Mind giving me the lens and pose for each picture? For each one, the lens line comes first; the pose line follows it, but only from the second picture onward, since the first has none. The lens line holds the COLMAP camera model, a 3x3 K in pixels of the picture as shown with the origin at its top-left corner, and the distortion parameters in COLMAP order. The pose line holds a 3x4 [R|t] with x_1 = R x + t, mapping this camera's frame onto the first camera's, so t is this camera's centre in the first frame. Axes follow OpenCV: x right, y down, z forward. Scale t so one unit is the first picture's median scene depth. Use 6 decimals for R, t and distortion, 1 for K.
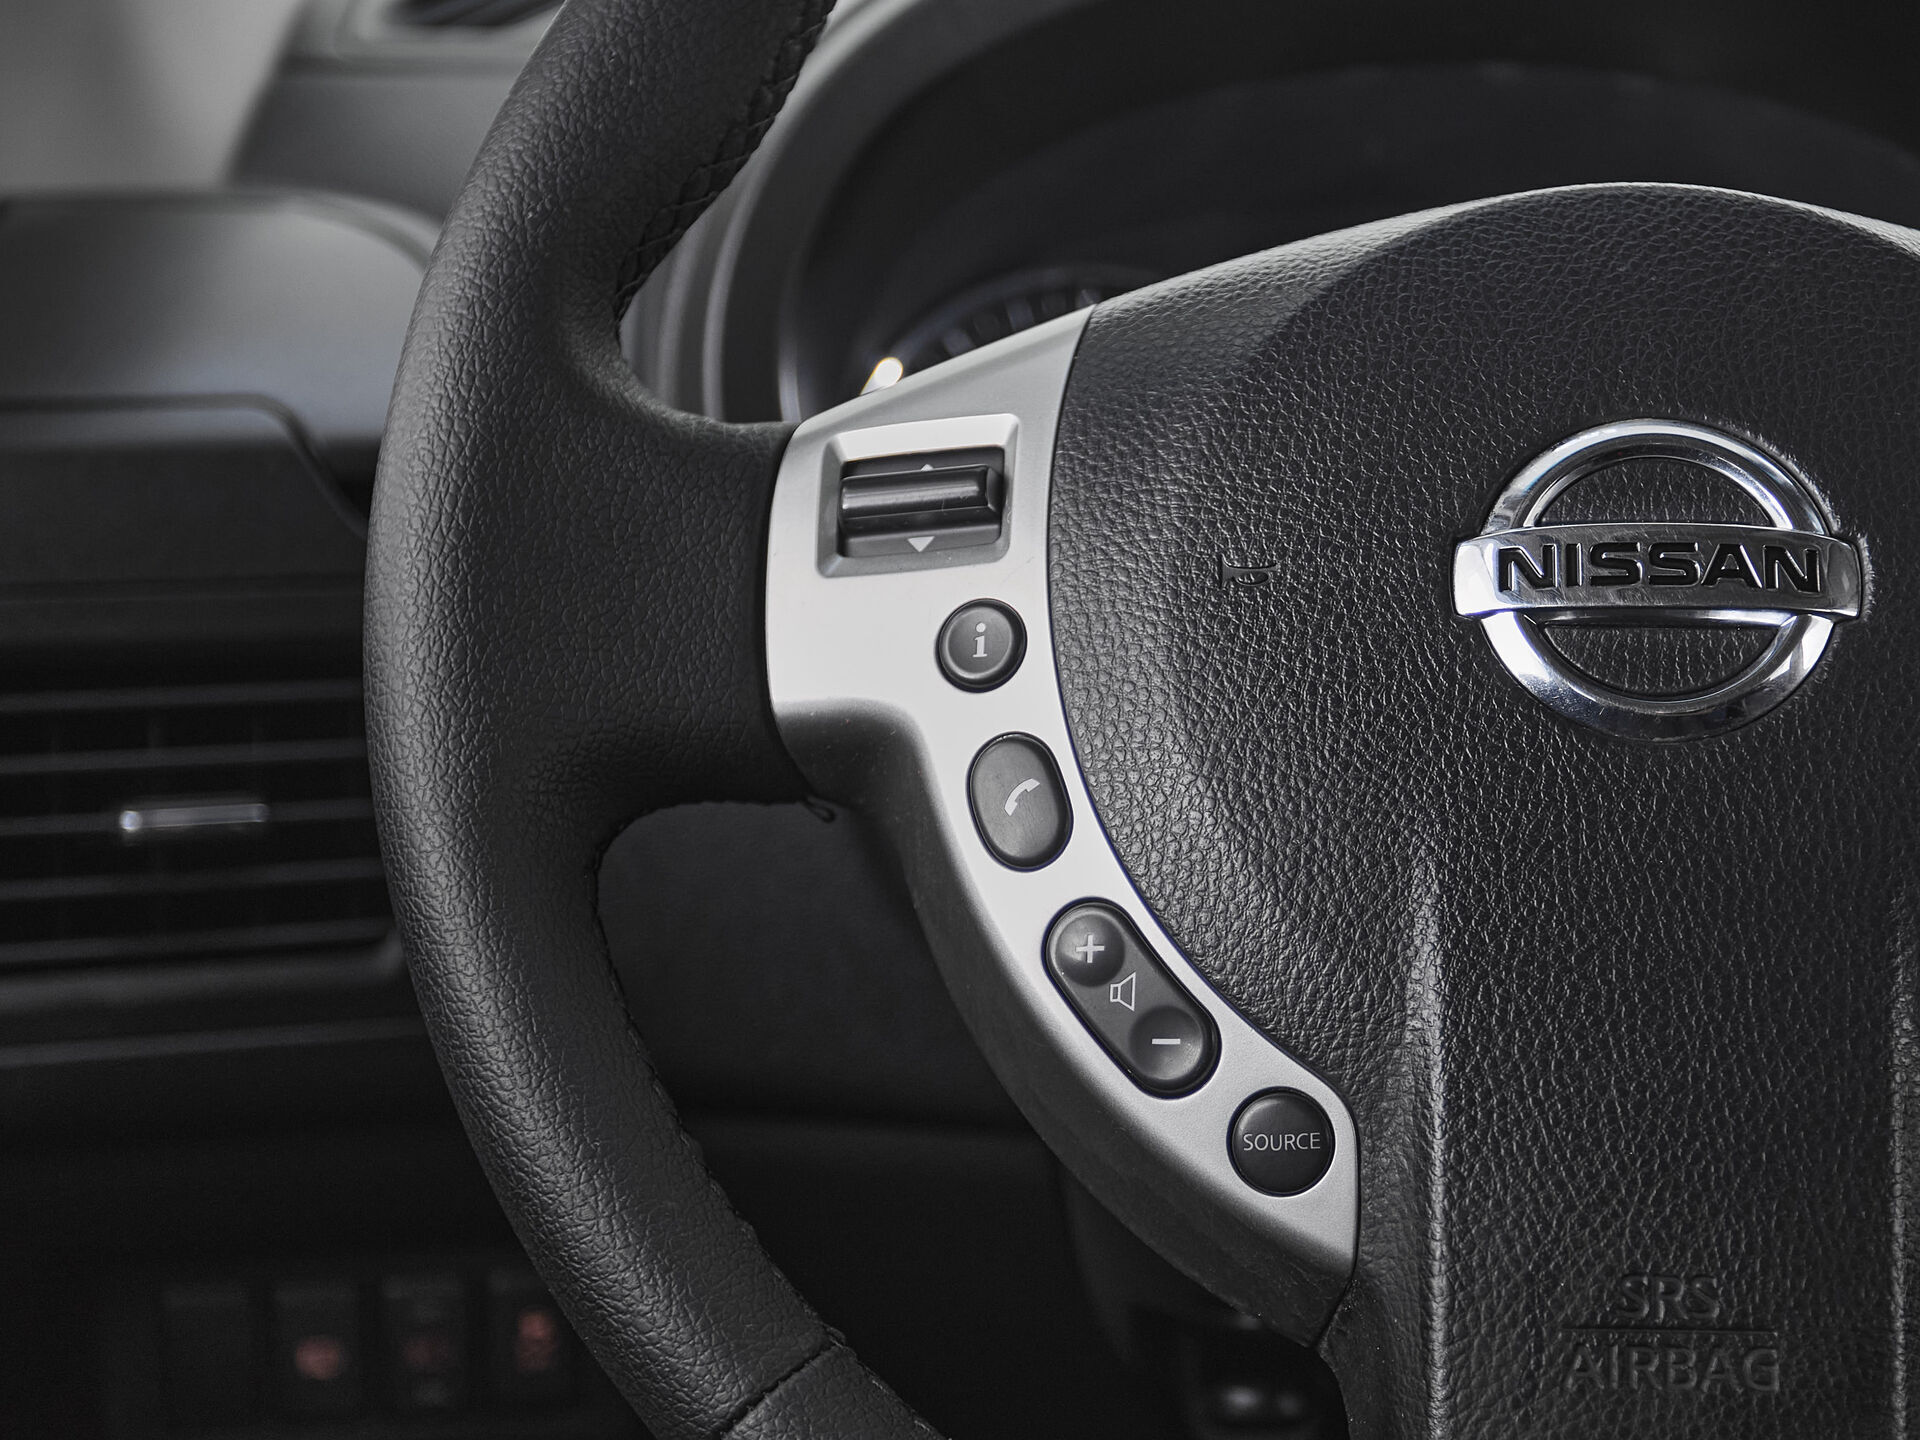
lens RADIAL K [[3408.2, 0, 1026.7], [0, 3408.2, 830.9], [0, 0, 1]] dist [-0.034556, 0.000000]
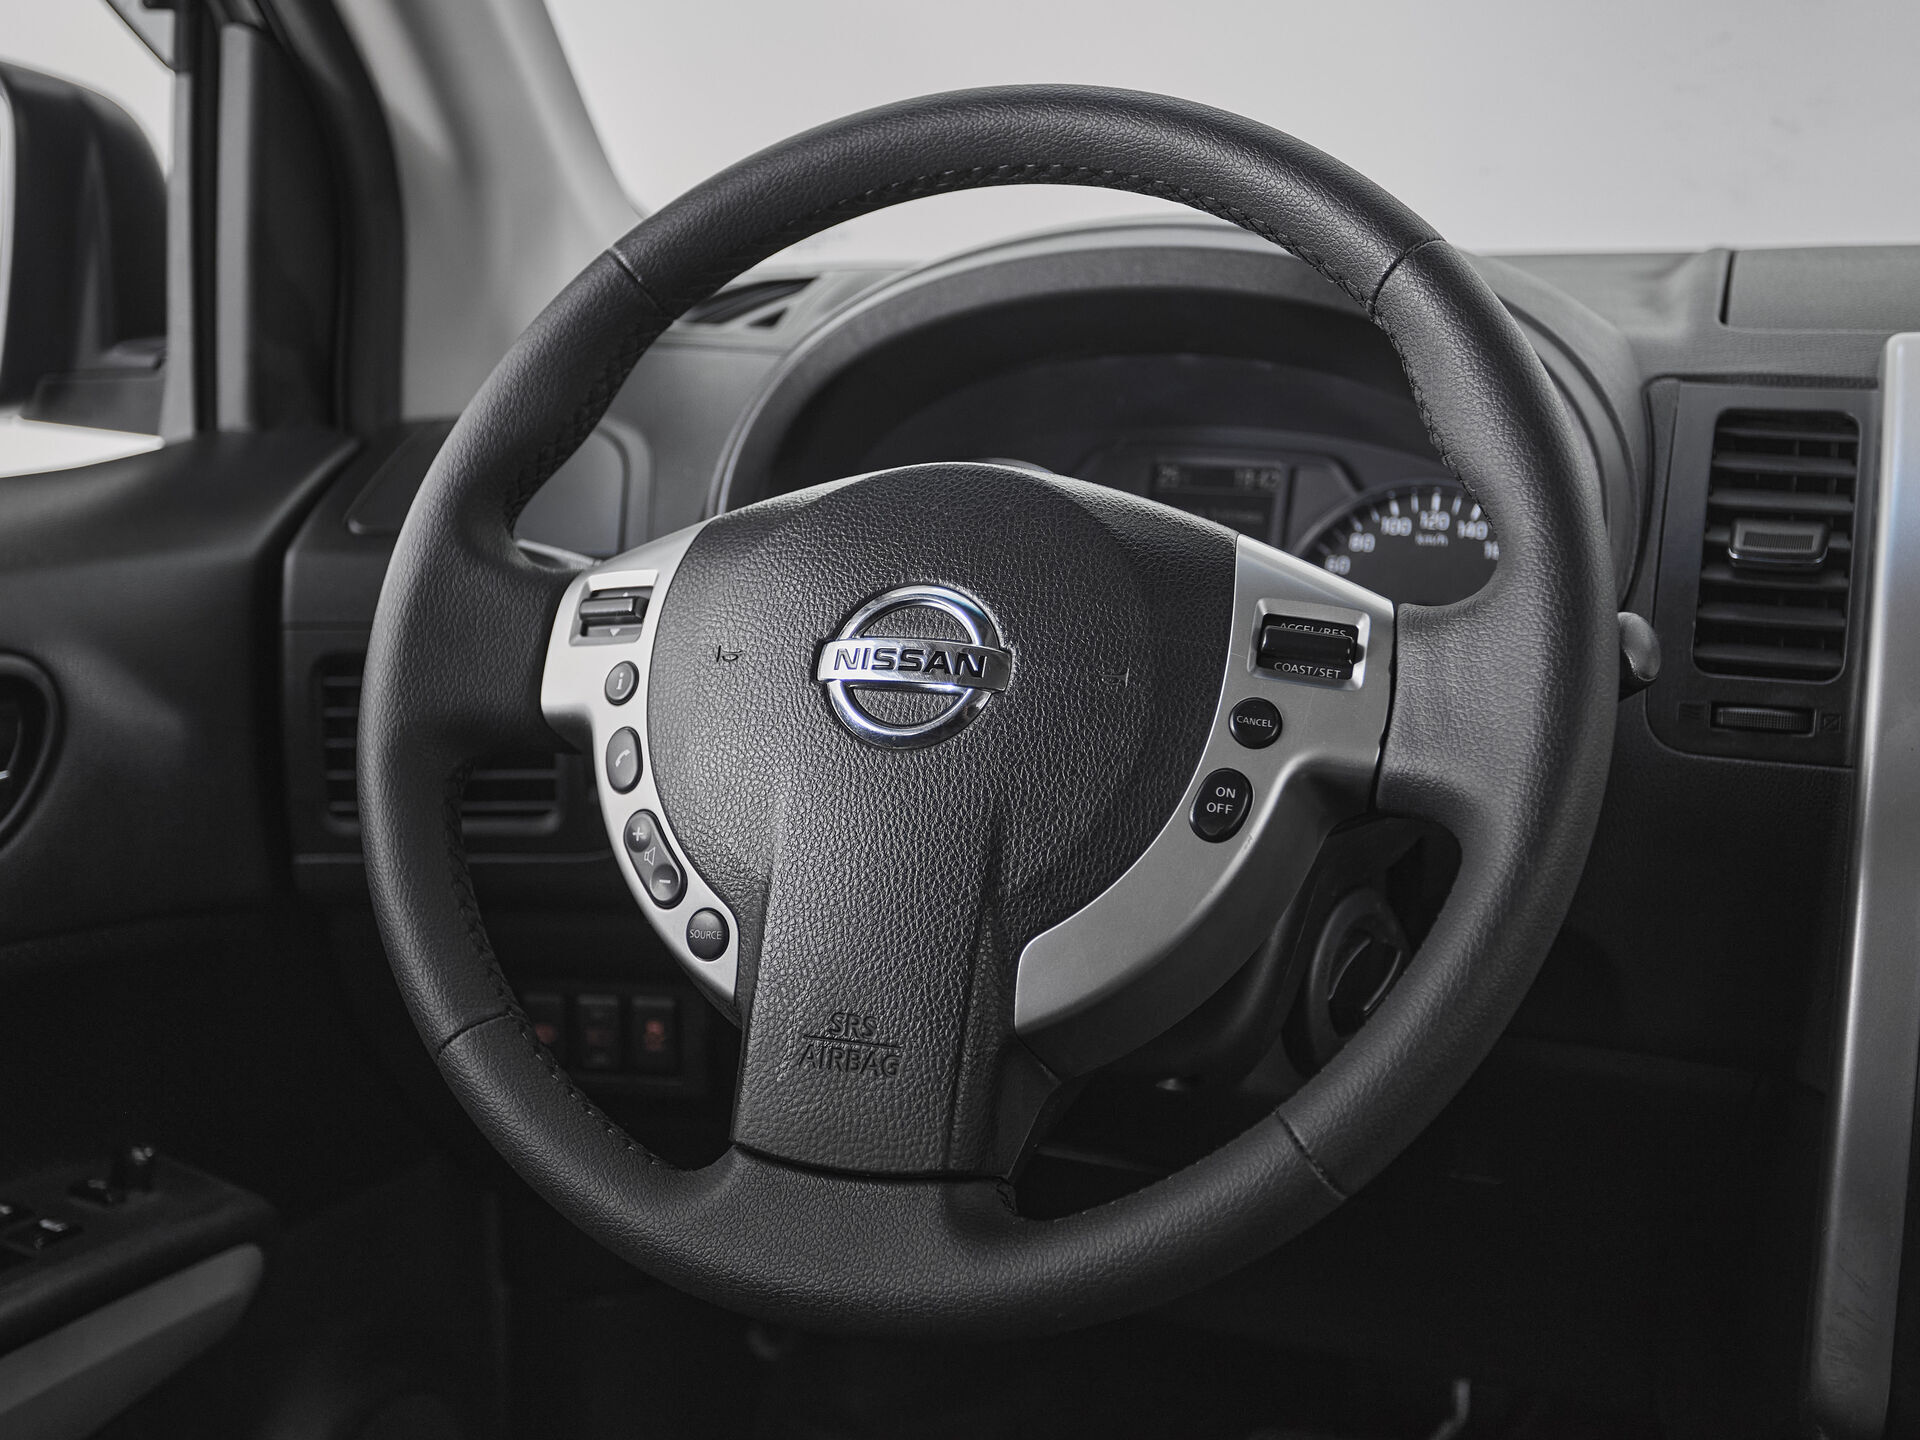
lens RADIAL K [[2347.4, 0, 912.6], [0, 2347.4, 684.3], [0, 0, 1]] dist [0.022533, 0.000000]
pose [[0.950755, 0.048976, -0.306049, 0.599611], [-0.059024, 0.997976, -0.023660, -0.031417], [0.304271, 0.040559, 0.951722, -0.297823]]
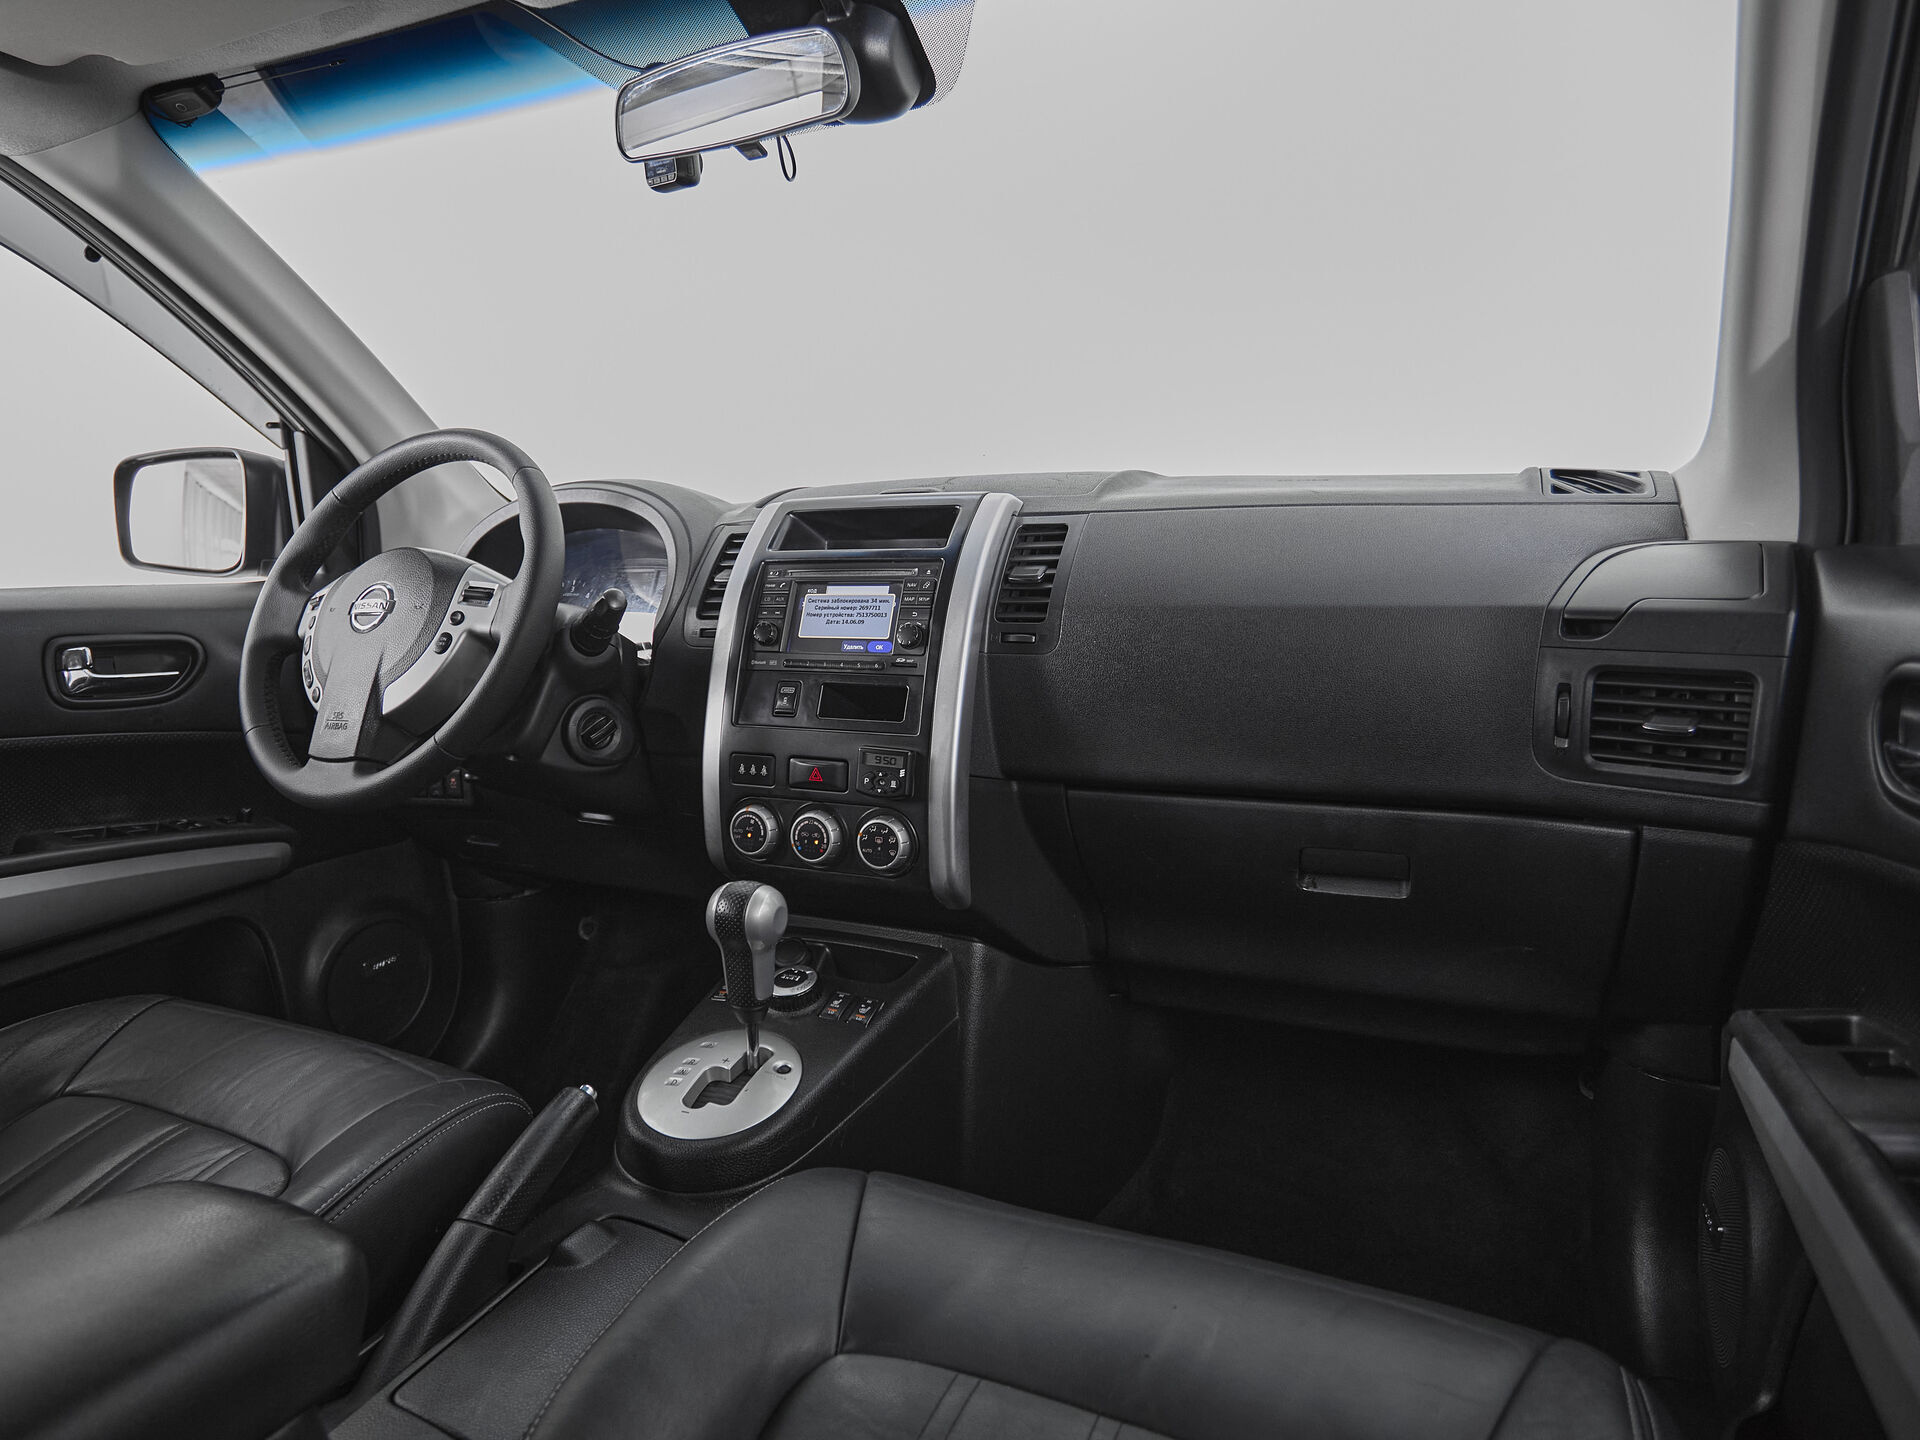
lens RADIAL K [[1132.9, 0, 913.1], [0, 1132.9, 730.3], [0, 0, 1]] dist [-0.003382, 0.005418]
pose [[0.913812, 0.018339, -0.405724, 1.936962], [-0.046089, 0.997209, -0.058731, 0.226740], [0.403515, 0.072368, 0.912107, -0.487268]]
